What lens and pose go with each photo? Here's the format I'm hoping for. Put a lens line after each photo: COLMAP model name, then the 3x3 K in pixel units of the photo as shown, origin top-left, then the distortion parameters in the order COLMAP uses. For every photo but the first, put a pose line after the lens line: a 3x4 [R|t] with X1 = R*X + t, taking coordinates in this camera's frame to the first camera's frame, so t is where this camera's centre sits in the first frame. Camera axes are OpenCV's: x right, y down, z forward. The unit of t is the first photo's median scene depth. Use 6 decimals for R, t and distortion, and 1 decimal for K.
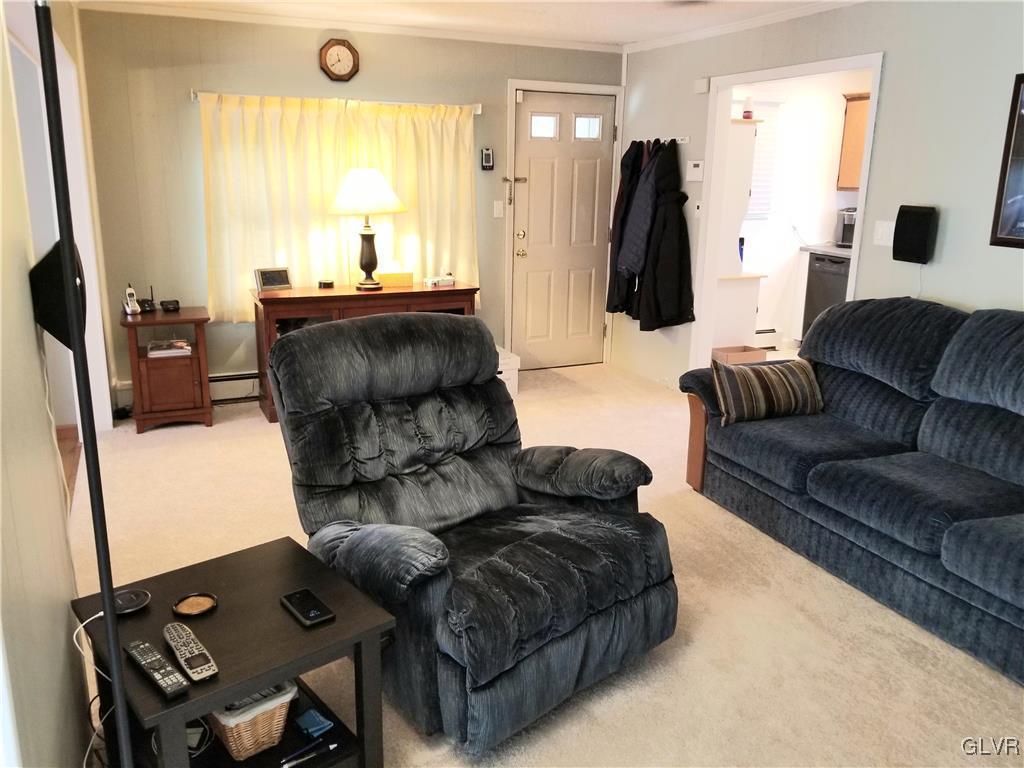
lens RADIAL K [[818.7, 0, 515.6], [0, 818.7, 359.7], [0, 0, 1]] dist [0.110349, -0.173046]
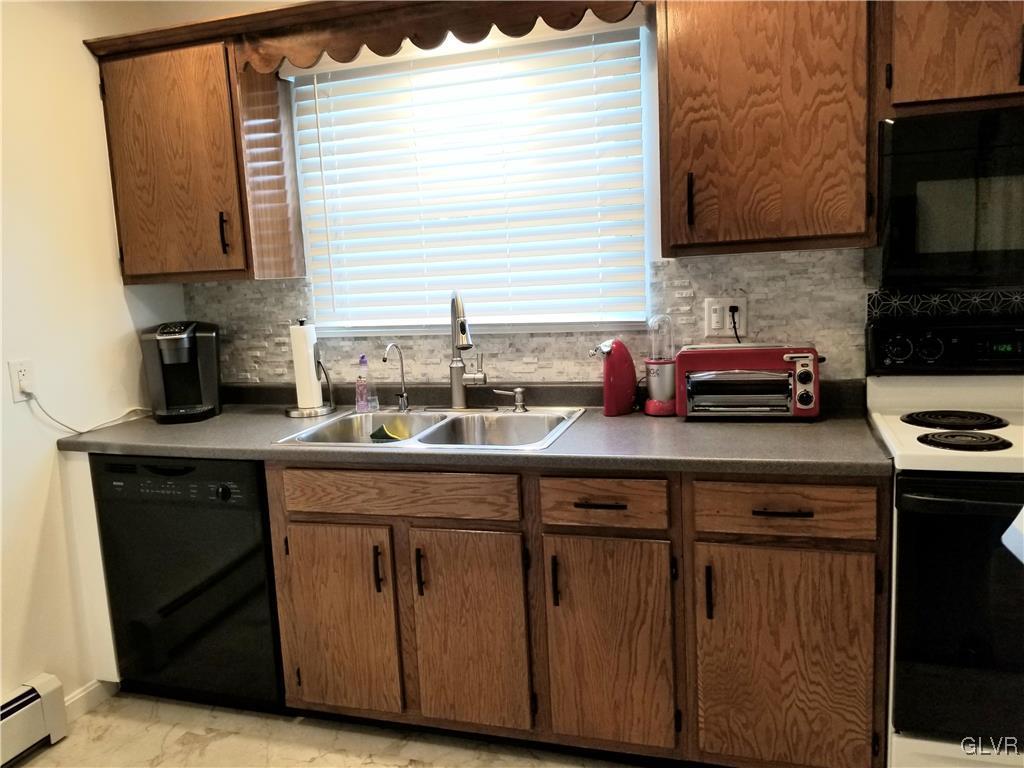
lens RADIAL K [[796.8, 0, 512.0], [0, 796.8, 384.0], [0, 0, 1]] dist [-0.002892, -0.003652]
pose [[0.660394, -0.155850, 0.734568, 0.395525], [0.229724, 0.973256, -0.000036, -0.203314], [-0.714917, 0.168772, 0.678535, 1.094307]]
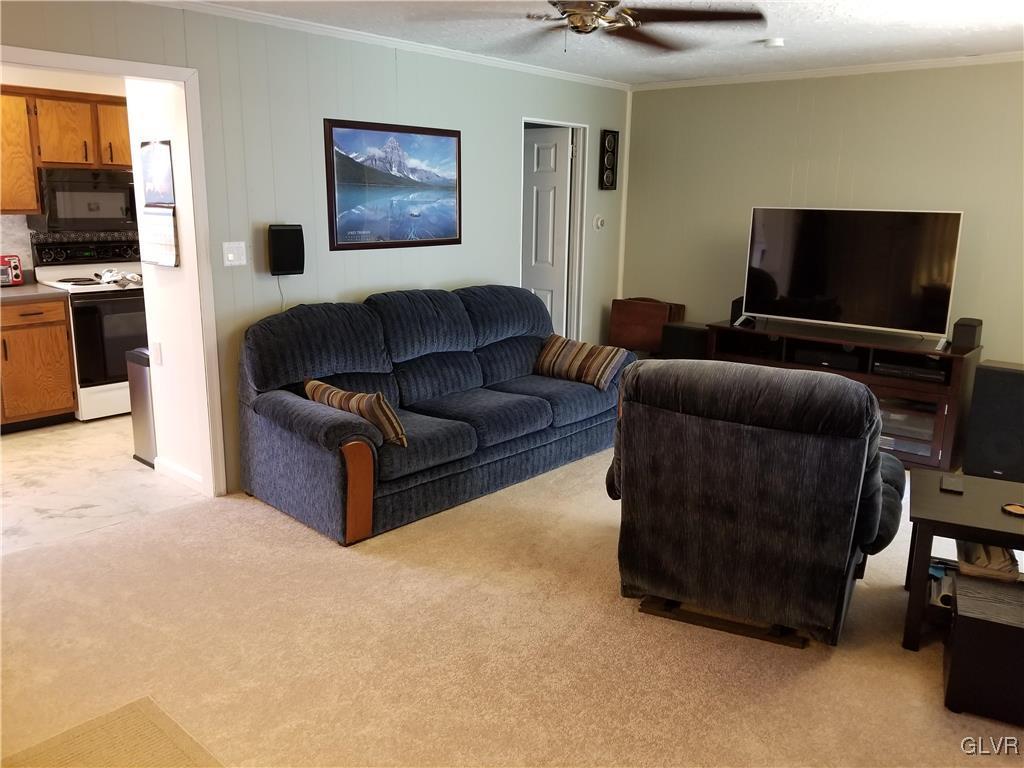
lens RADIAL K [[818.7, 0, 515.6], [0, 818.7, 359.7], [0, 0, 1]] dist [0.110349, -0.173046]
pose [[-0.410341, -0.206296, 0.888292, -0.631924], [0.187799, 0.934081, 0.303683, -0.279520], [-0.892386, 0.291434, -0.344549, 1.101392]]
